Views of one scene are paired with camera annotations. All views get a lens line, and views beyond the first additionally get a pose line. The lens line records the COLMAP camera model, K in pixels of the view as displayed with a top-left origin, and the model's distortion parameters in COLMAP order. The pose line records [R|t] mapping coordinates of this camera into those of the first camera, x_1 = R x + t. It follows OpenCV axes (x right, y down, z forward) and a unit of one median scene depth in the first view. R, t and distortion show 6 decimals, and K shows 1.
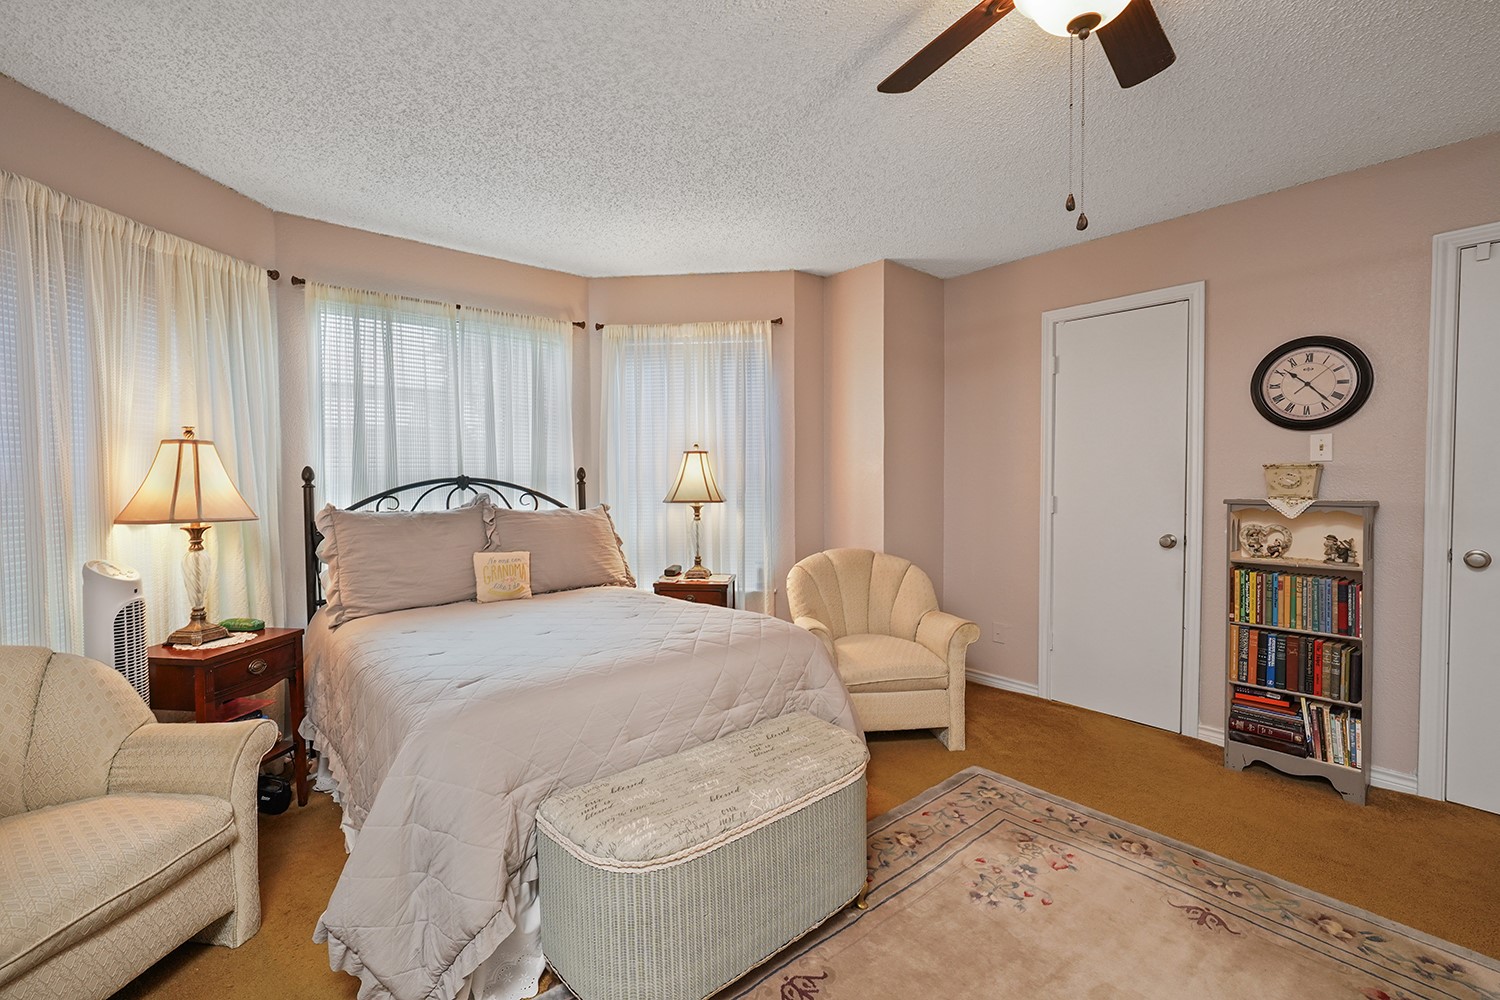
lens RADIAL K [[655.7, 0, 753.8], [0, 655.7, 495.3], [0, 0, 1]] dist [0.003753, 0.002023]
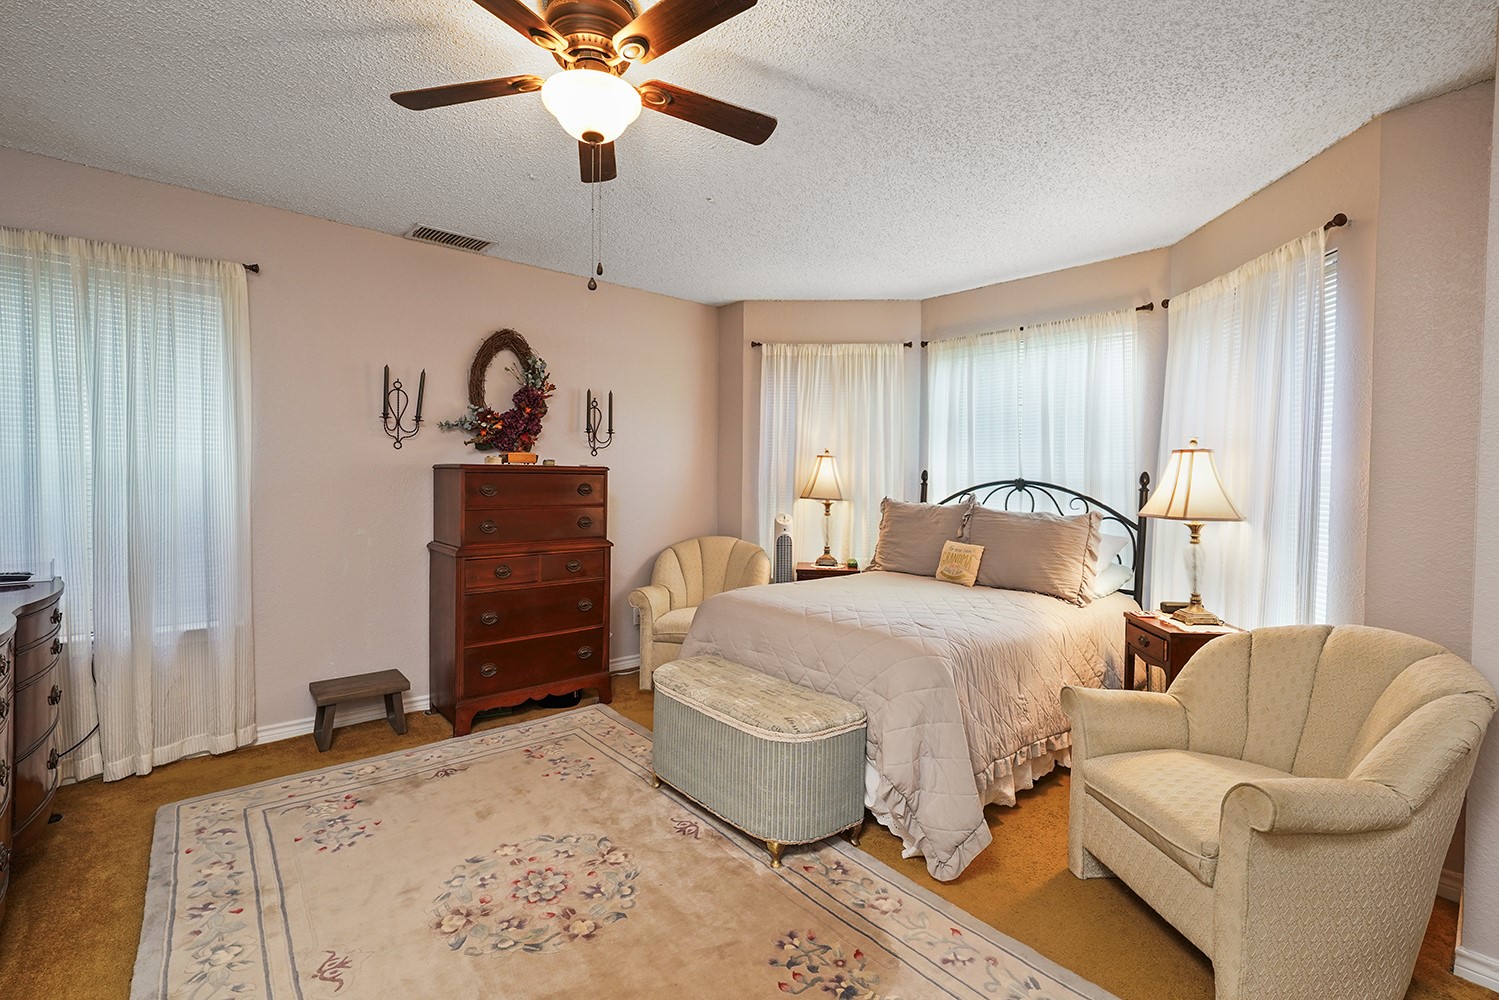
lens RADIAL K [[655.2, 0, 750.9], [0, 655.2, 498.5], [0, 0, 1]] dist [0.003753, 0.002023]
pose [[-0.003689, 0.042701, -0.999081, 0.696456], [-0.048052, 0.997926, 0.042829, -0.022275], [0.998838, 0.048166, -0.001630, 0.556967]]
